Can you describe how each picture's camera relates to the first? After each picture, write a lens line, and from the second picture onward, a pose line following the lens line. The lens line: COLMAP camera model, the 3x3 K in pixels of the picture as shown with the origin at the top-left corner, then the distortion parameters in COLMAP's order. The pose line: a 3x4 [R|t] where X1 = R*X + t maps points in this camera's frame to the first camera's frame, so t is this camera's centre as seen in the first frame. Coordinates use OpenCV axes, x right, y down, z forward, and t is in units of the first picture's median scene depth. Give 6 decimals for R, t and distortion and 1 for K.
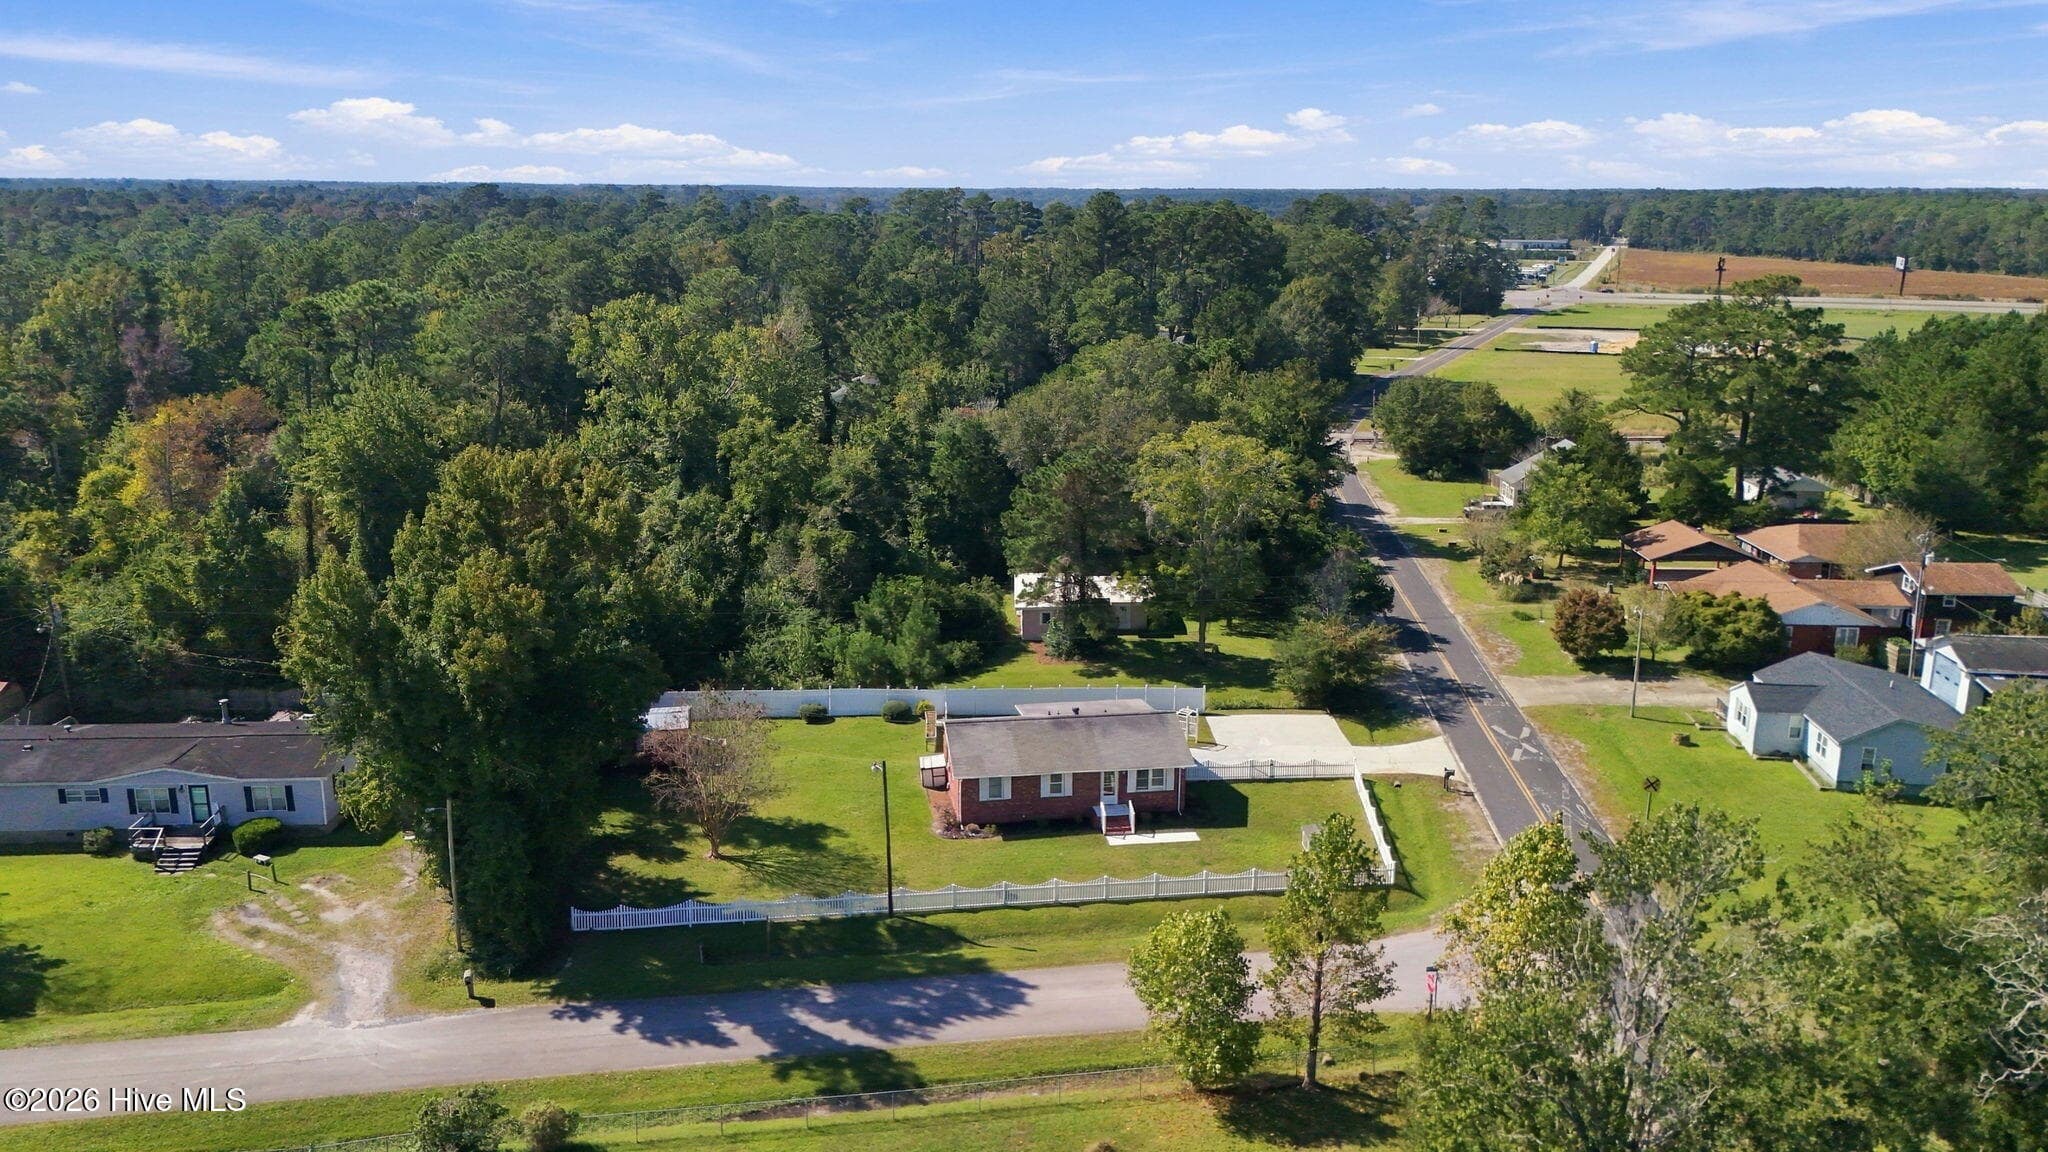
lens RADIAL K [[1497.5, 0, 1024.0], [0, 1497.5, 576.0], [0, 0, 1]] dist [0.059331, -0.055120]
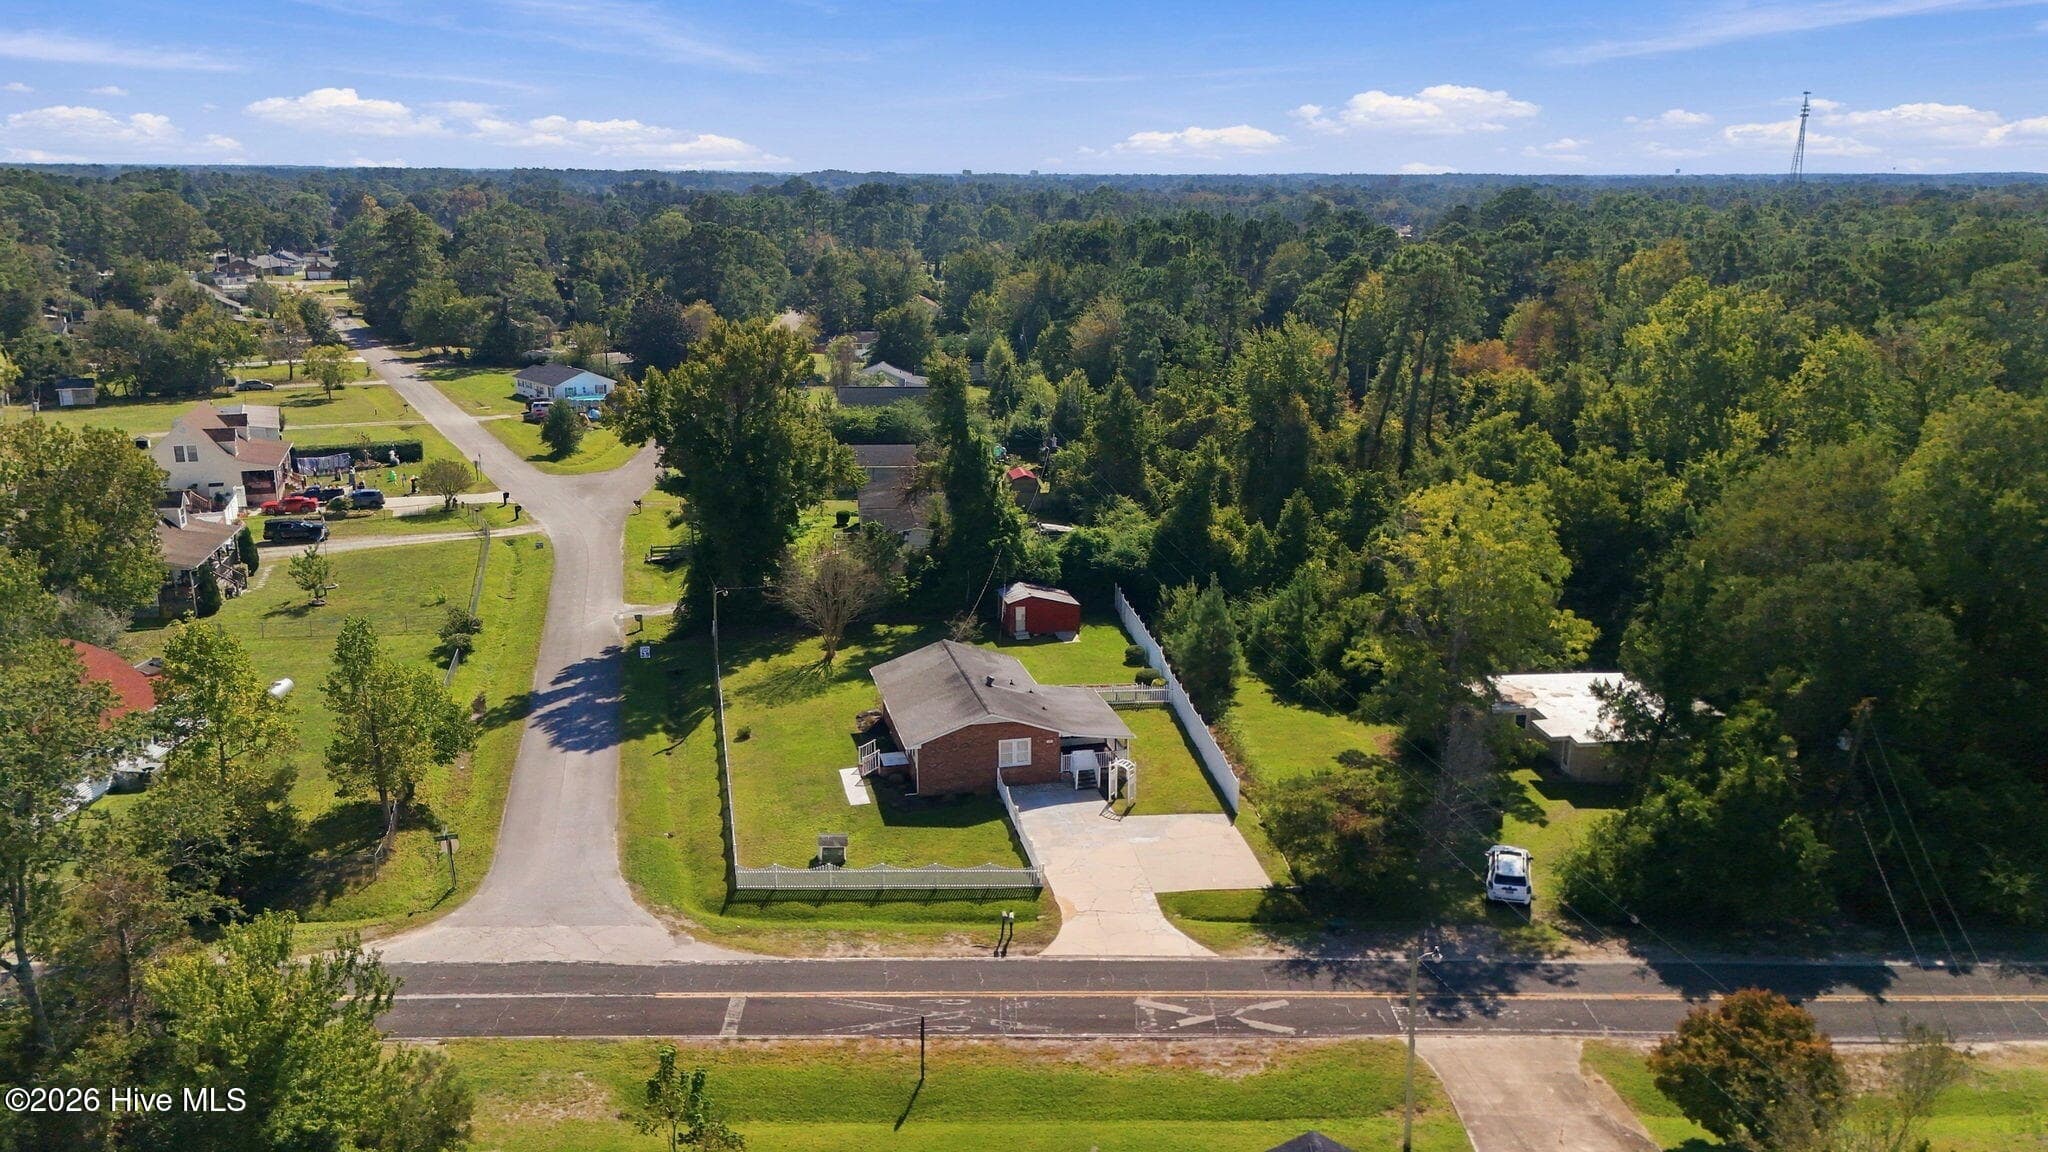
lens RADIAL K [[1497.5, 0, 1024.0], [0, 1497.5, 576.0], [0, 0, 1]] dist [0.059331, -0.055120]
pose [[0.085159, 0.254306, -0.963367, 1.032881], [-0.249526, 0.941512, 0.226479, -0.216837], [0.964616, 0.221098, 0.143634, 0.927242]]
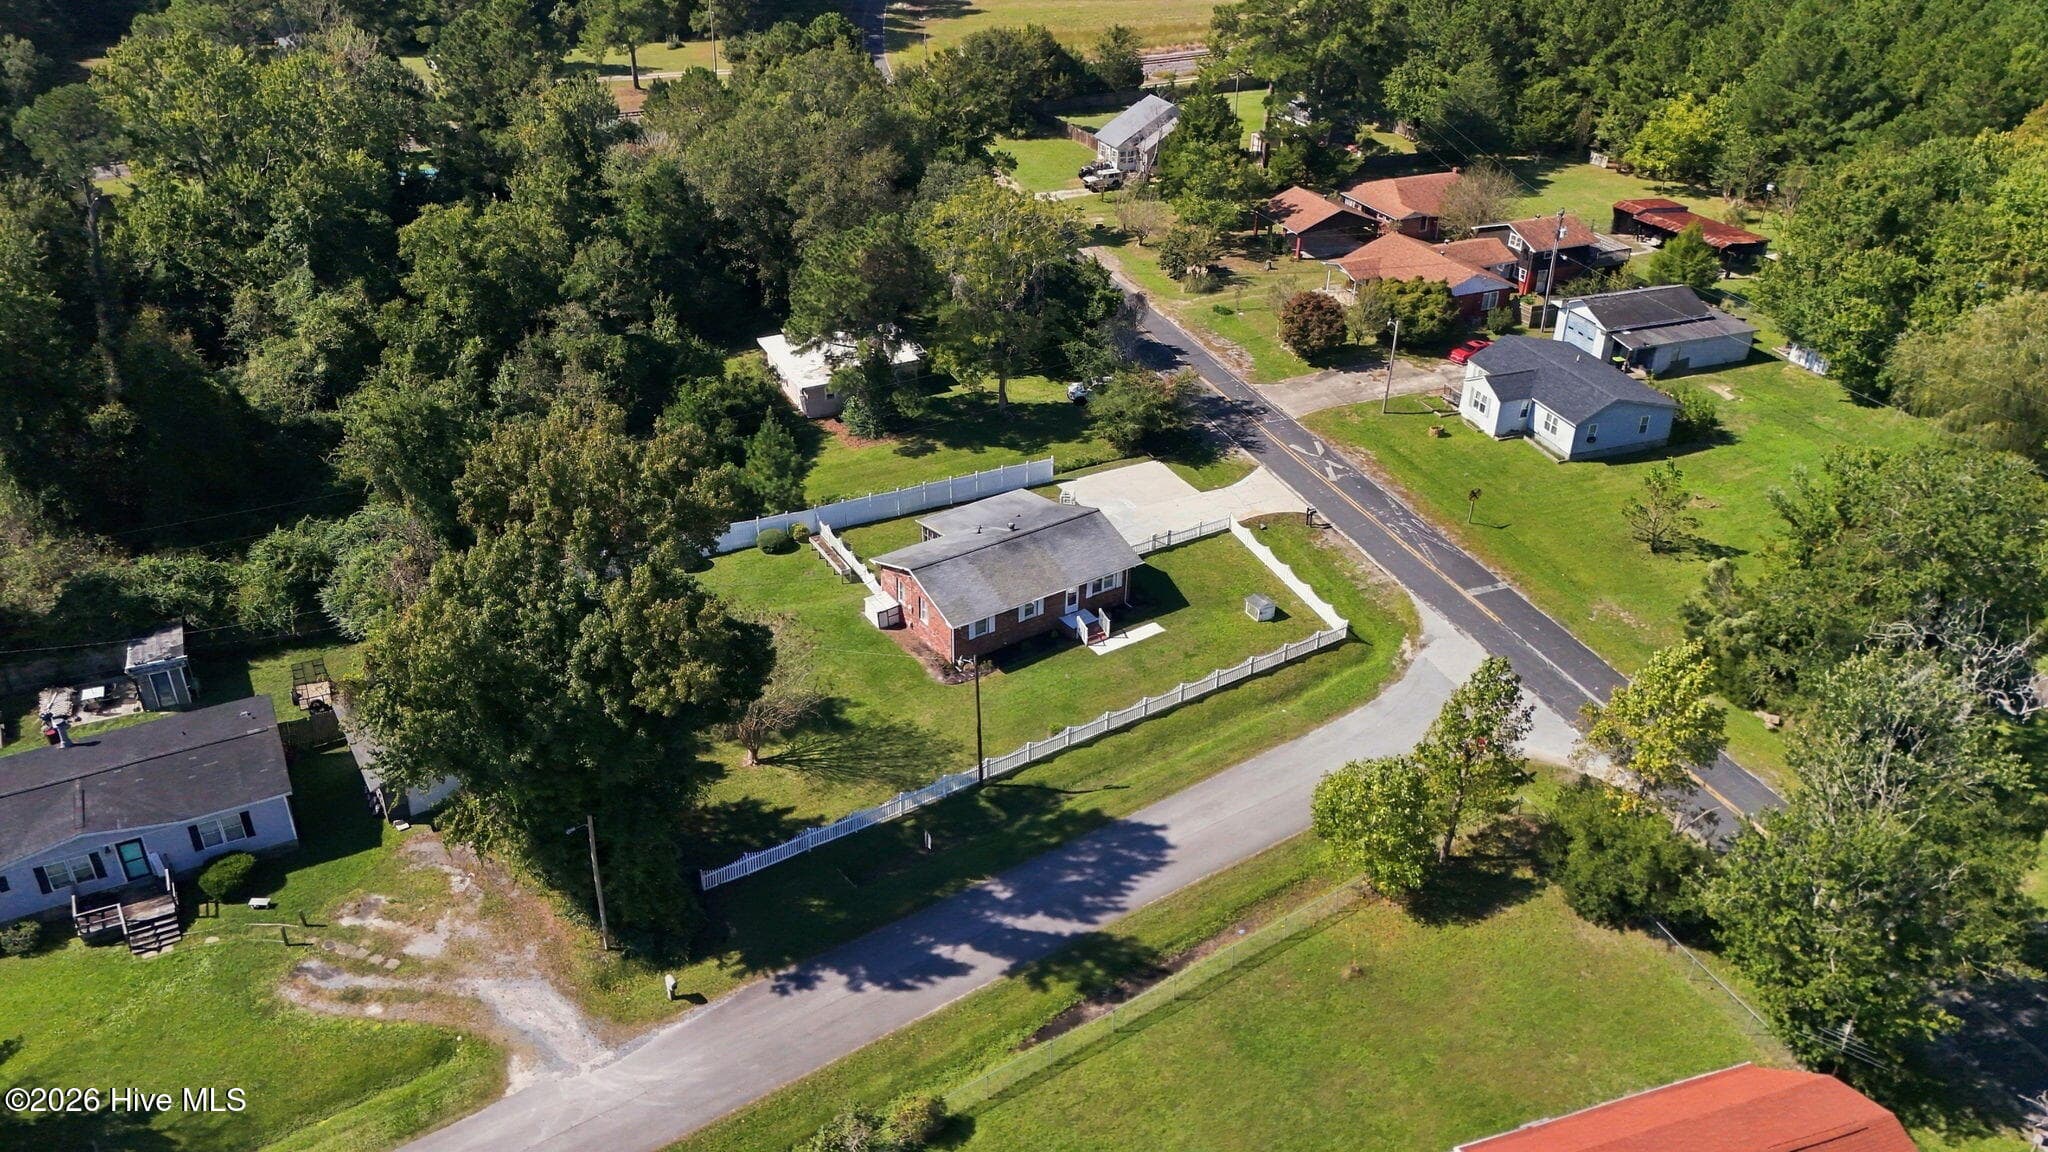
lens RADIAL K [[1495.6, 0, 1024.0], [0, 1495.6, 576.0], [0, 0, 1]] dist [0.053680, -0.045447]
pose [[0.903403, -0.210505, 0.373564, -0.370910], [0.098282, 0.949662, 0.297461, -0.193258], [-0.417377, -0.232013, 0.878616, 0.097035]]
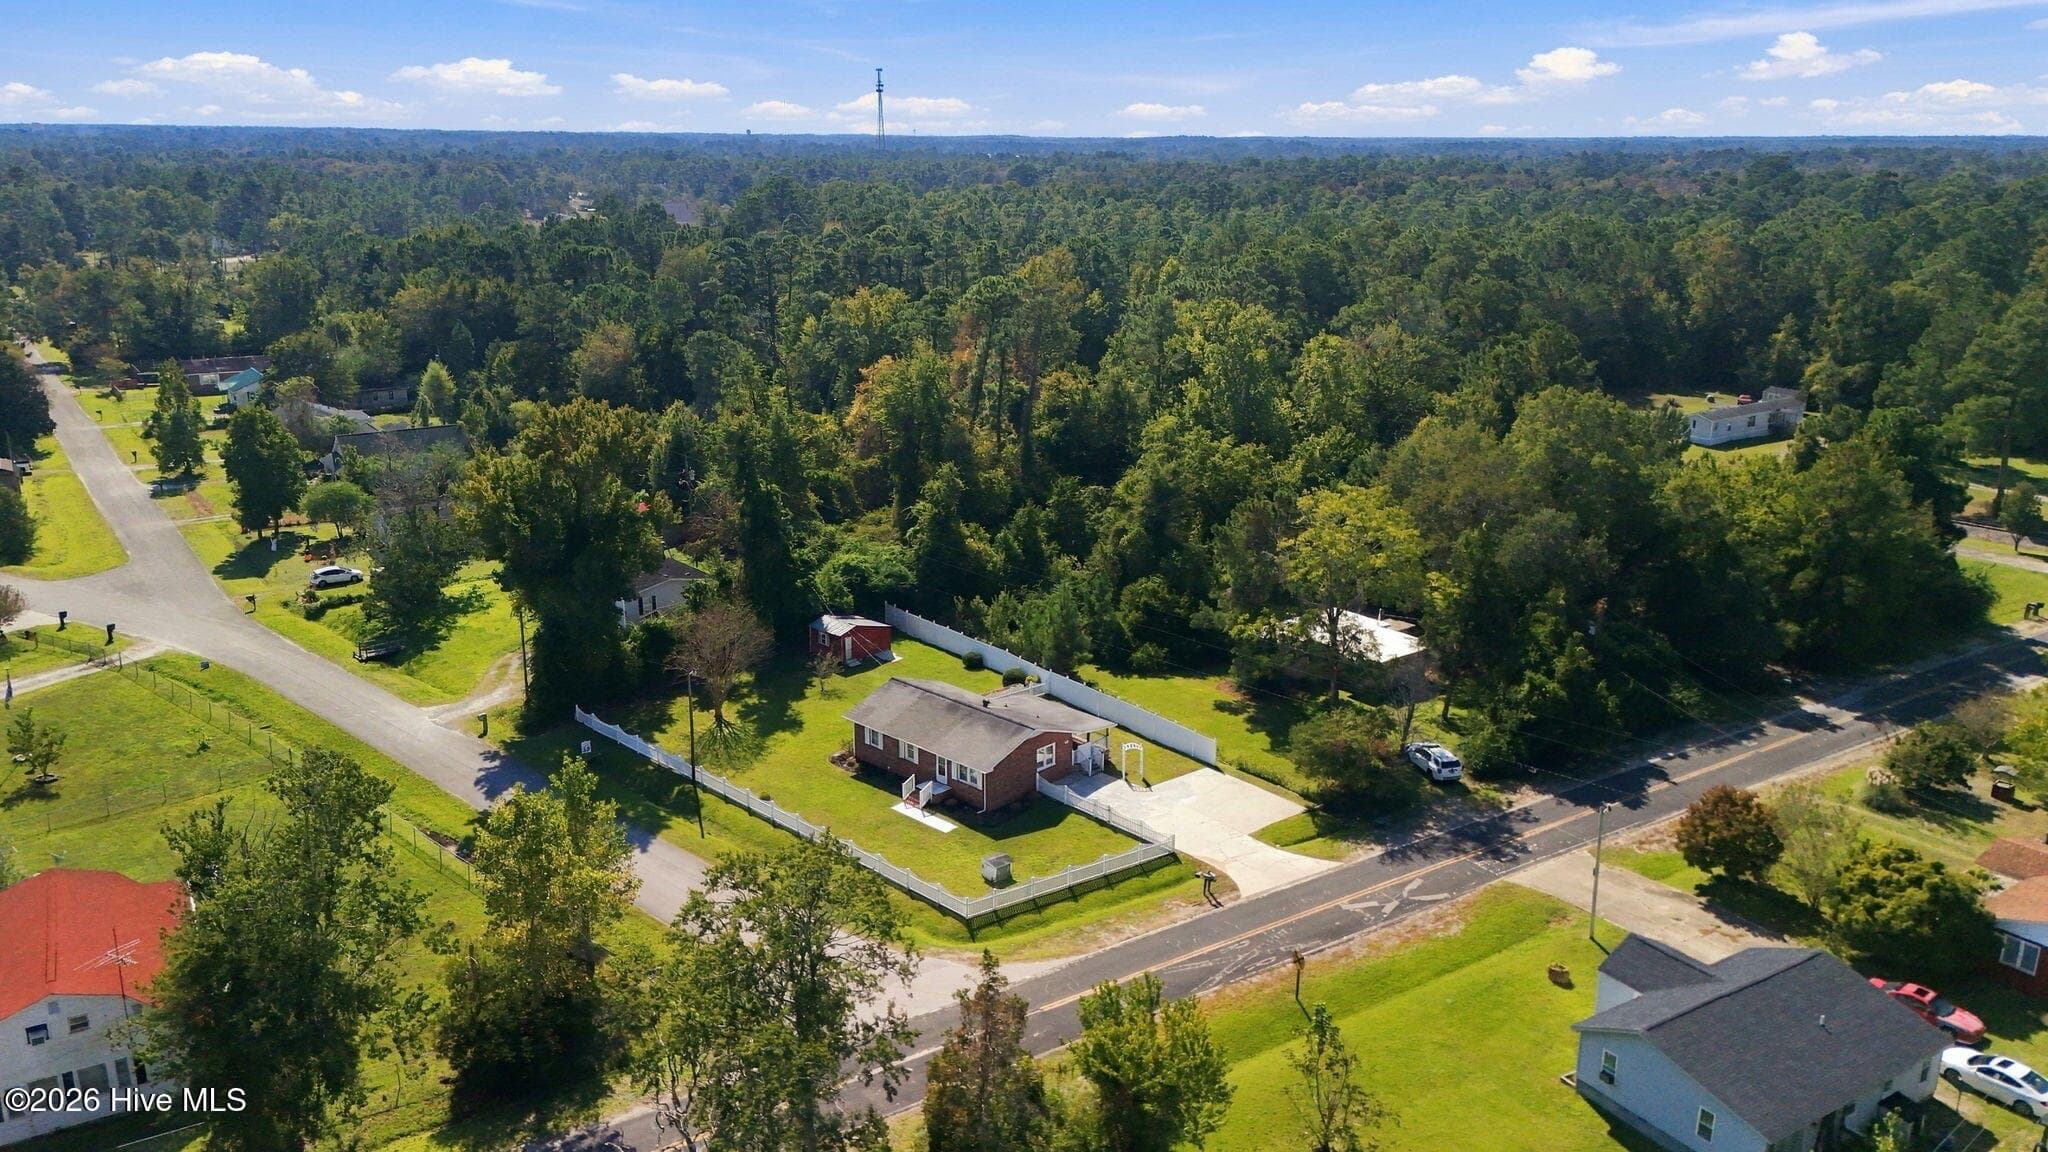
lens RADIAL K [[1497.5, 0, 1024.0], [0, 1497.5, 576.0], [0, 0, 1]] dist [0.059331, -0.055120]
pose [[0.616113, 0.220220, -0.756245, 0.953386], [-0.199160, 0.972477, 0.120932, -0.157569], [0.762063, 0.076106, 0.643015, 0.304755]]
